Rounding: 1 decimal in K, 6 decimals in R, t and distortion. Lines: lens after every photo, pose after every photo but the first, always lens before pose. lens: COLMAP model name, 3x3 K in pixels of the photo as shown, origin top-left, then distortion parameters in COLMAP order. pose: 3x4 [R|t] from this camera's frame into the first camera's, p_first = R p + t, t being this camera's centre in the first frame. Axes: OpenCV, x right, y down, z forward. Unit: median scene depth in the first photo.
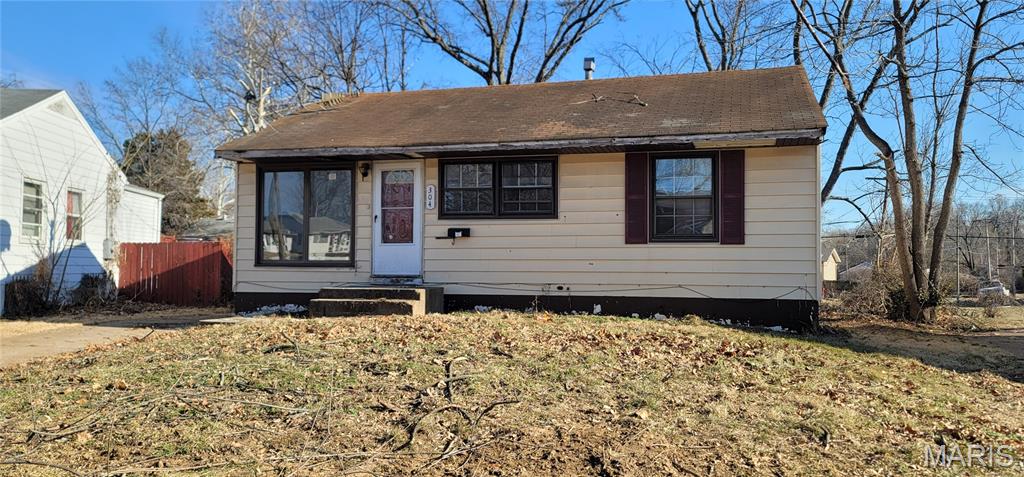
lens RADIAL K [[788.7, 0, 512.7], [0, 788.7, 234.2], [0, 0, 1]] dist [0.047049, -0.013440]
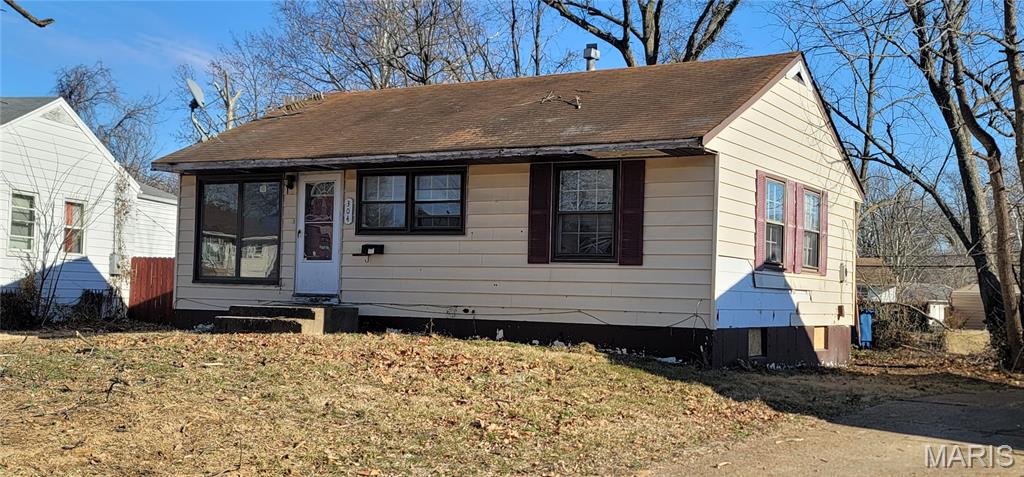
lens RADIAL K [[1128.3, 0, 513.7], [0, 1128.3, 240.1], [0, 0, 1]] dist [0.049603, 0.000000]
pose [[0.967084, 0.007667, -0.254341, 0.426727], [-0.010304, 0.999906, -0.009038, -0.002589], [0.254248, 0.011362, 0.967072, -0.244733]]
